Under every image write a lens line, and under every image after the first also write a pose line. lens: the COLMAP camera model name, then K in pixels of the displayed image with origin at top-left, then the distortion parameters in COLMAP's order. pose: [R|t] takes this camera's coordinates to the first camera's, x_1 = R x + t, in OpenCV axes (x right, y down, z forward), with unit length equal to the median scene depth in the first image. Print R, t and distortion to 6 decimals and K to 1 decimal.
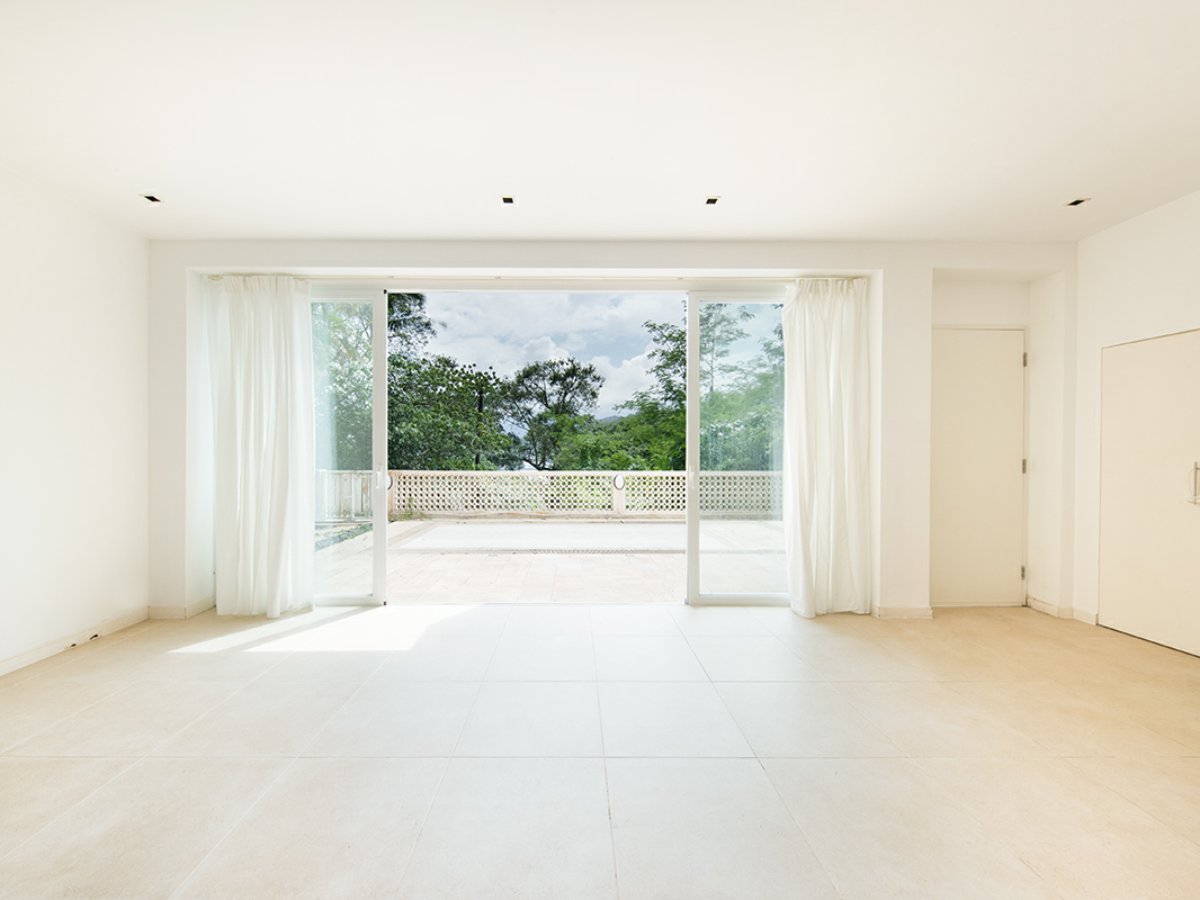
lens RADIAL K [[429.7, 0, 596.1], [0, 429.7, 455.7], [0, 0, 1]] dist [0.000171, 0.000000]
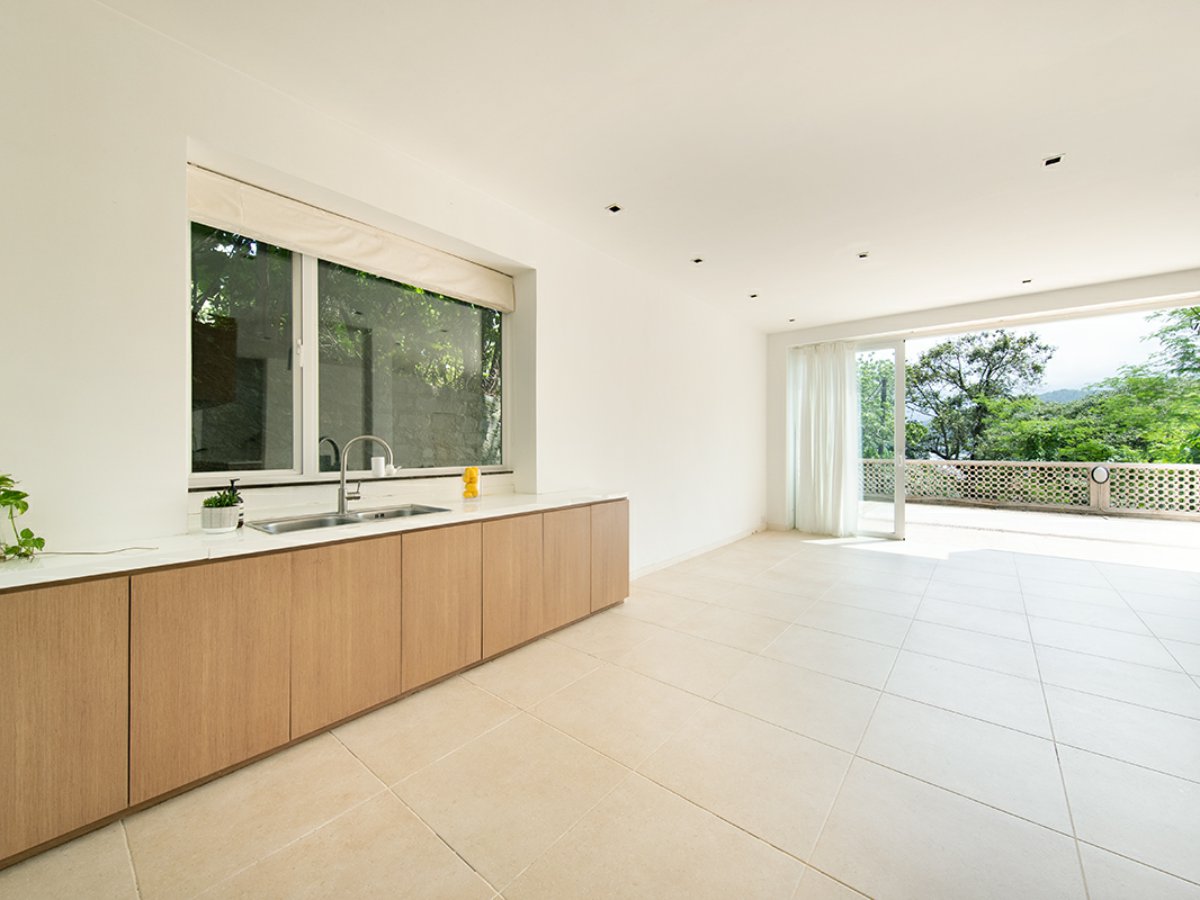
lens RADIAL K [[462.6, 0, 599.9], [0, 462.6, 445.5], [0, 0, 1]] dist [-0.012604, -0.000085]
pose [[0.737017, -0.000955, -0.675873, -0.047428], [0.000135, 0.999999, -0.001266, 0.000882], [0.675874, 0.000842, 0.737017, -0.263776]]
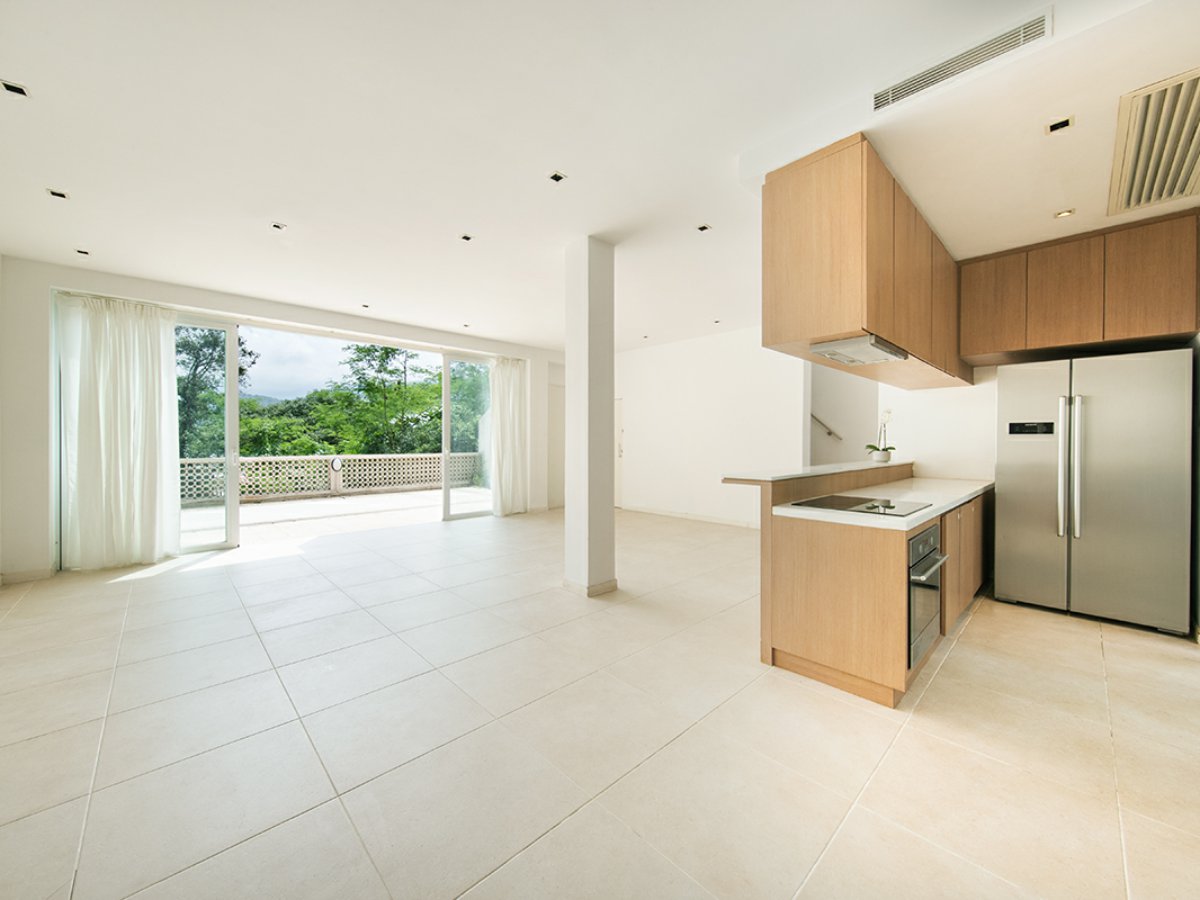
lens RADIAL K [[462.6, 0, 599.9], [0, 462.6, 445.5], [0, 0, 1]] dist [-0.012604, -0.000085]
pose [[0.729067, -0.006298, 0.684413, -0.175747], [0.001316, 0.999969, 0.007799, 0.000623], [-0.684441, -0.004785, 0.729053, -0.245900]]
